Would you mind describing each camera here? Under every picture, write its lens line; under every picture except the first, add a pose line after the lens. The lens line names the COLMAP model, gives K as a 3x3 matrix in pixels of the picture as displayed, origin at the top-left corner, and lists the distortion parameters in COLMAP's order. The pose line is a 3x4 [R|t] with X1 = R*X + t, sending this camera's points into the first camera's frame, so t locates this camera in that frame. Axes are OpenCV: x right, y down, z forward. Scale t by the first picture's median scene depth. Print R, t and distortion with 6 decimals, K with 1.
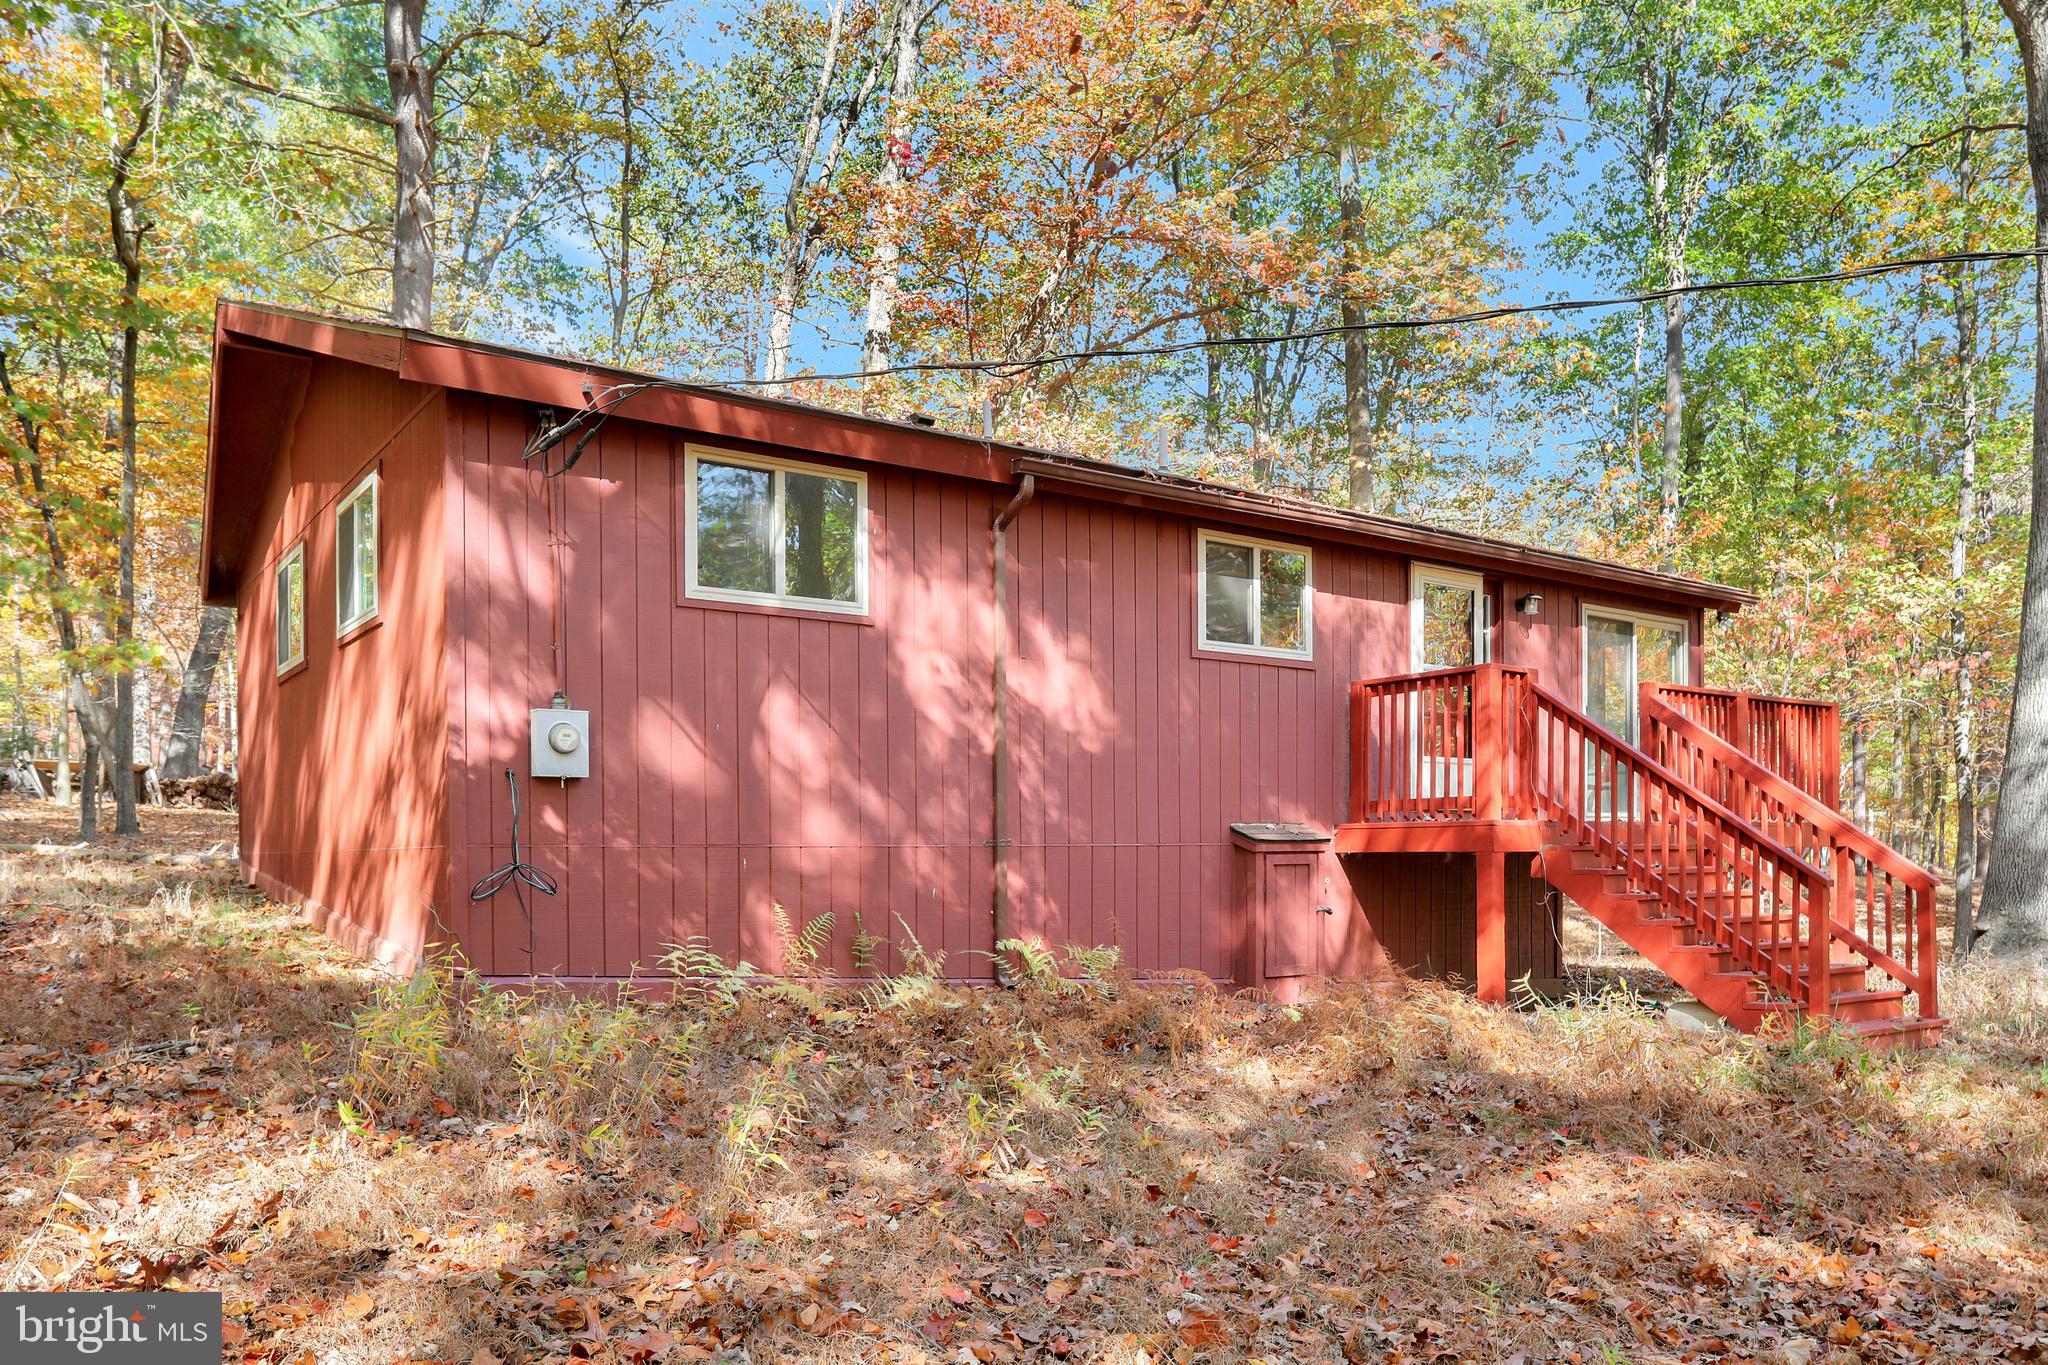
lens RADIAL K [[1431.4, 0, 1024.0], [0, 1431.4, 682.5], [0, 0, 1]] dist [-0.000305, 0.000055]
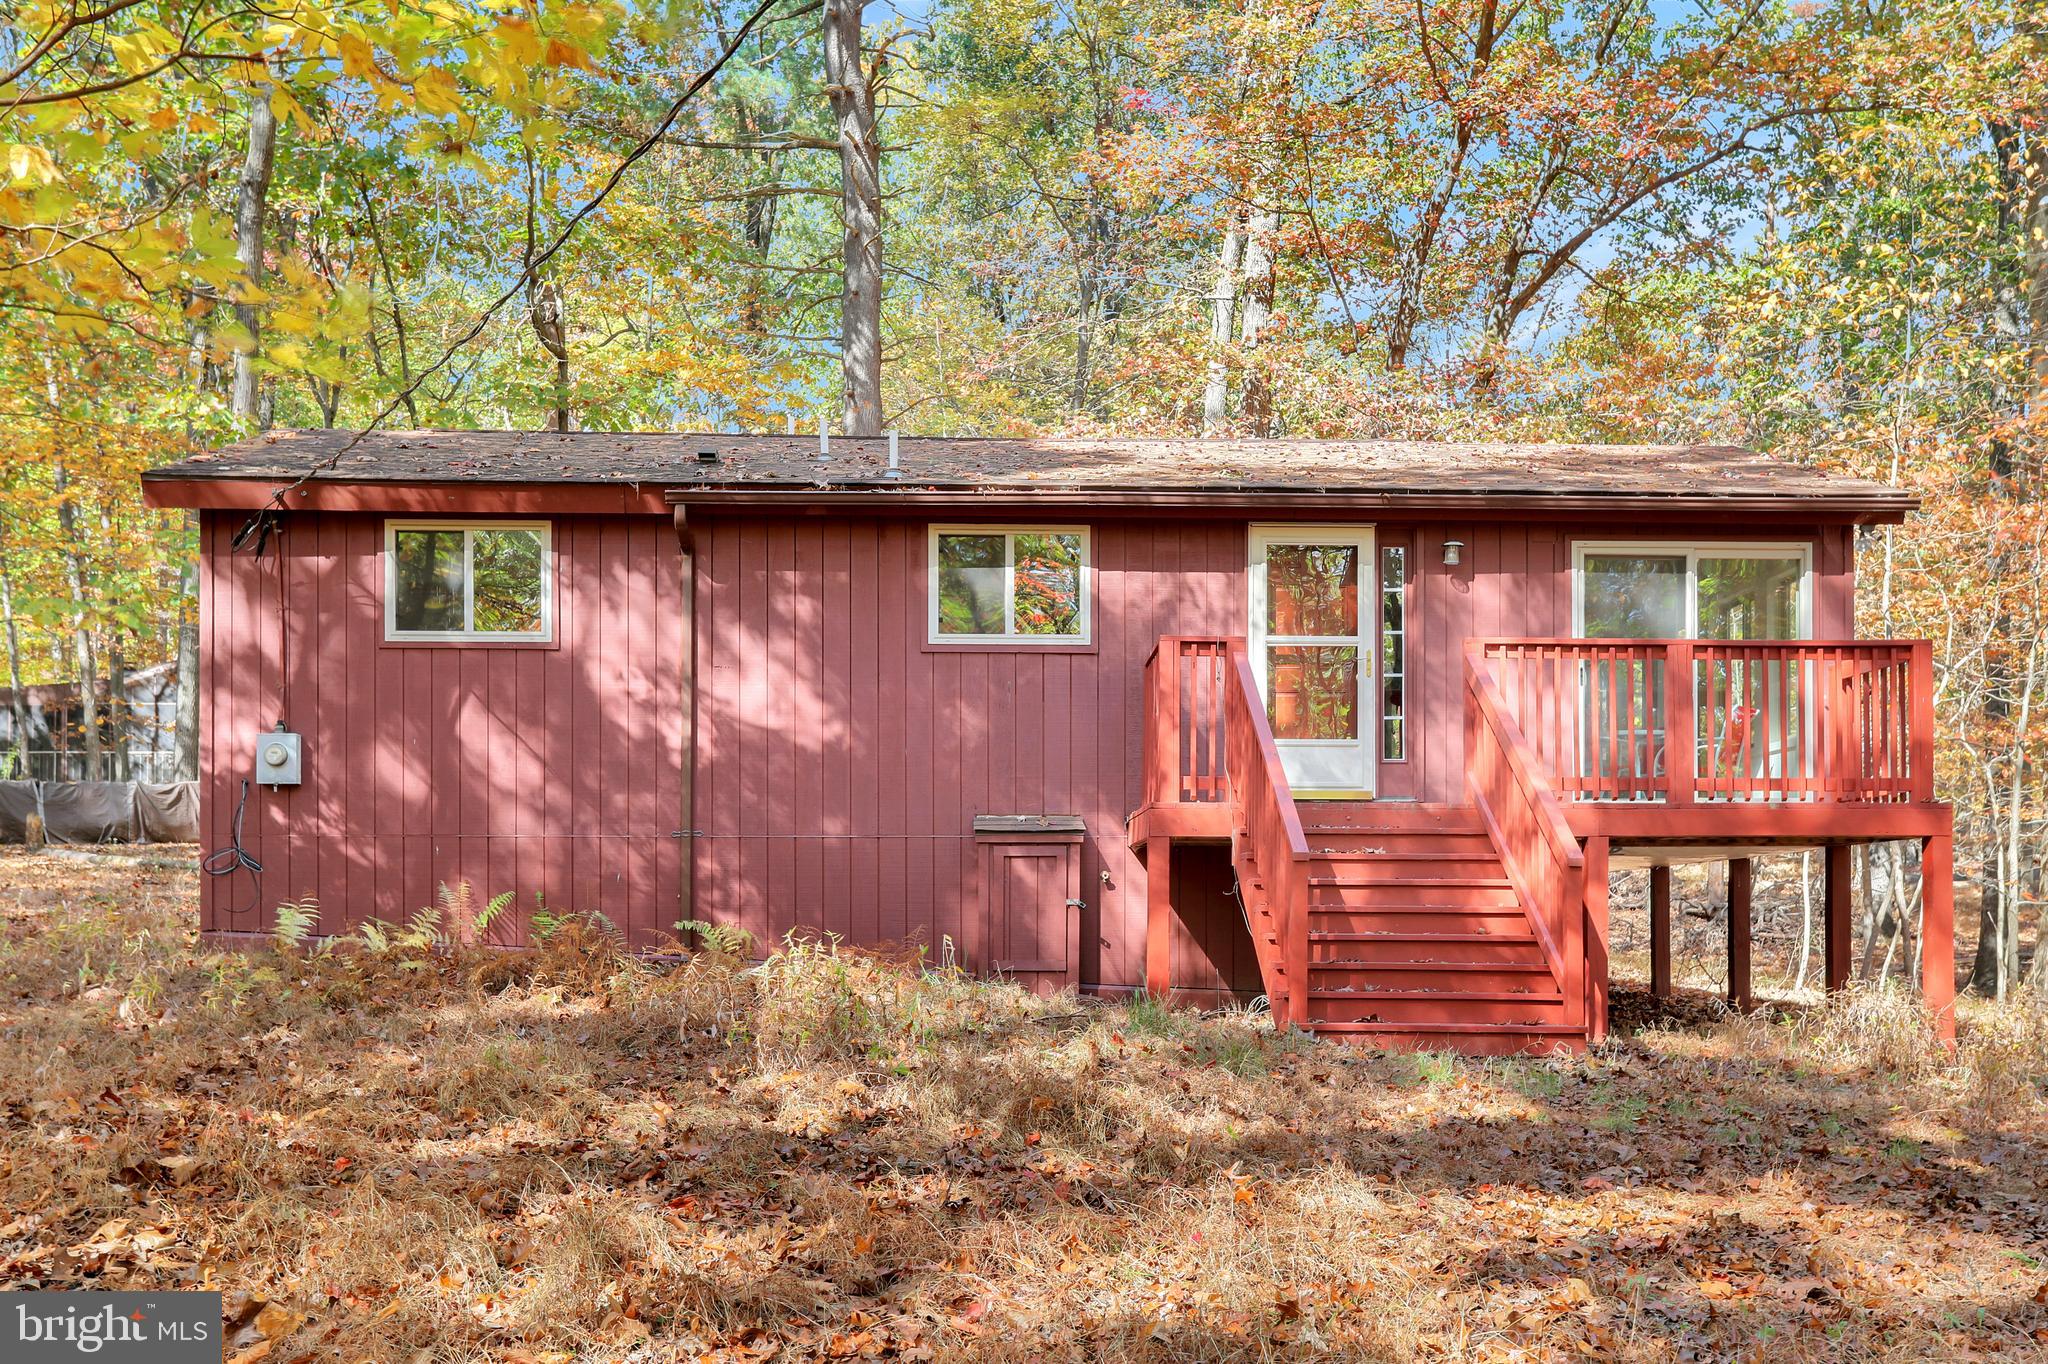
lens RADIAL K [[1949.6, 0, 1024.0], [0, 1949.6, 682.0], [0, 0, 1]] dist [0.014215, 0.004606]
pose [[0.836548, -0.065245, -0.543995, 0.977103], [0.058001, 0.997851, -0.030486, 0.052207], [0.544815, -0.006049, 0.838534, -0.123556]]
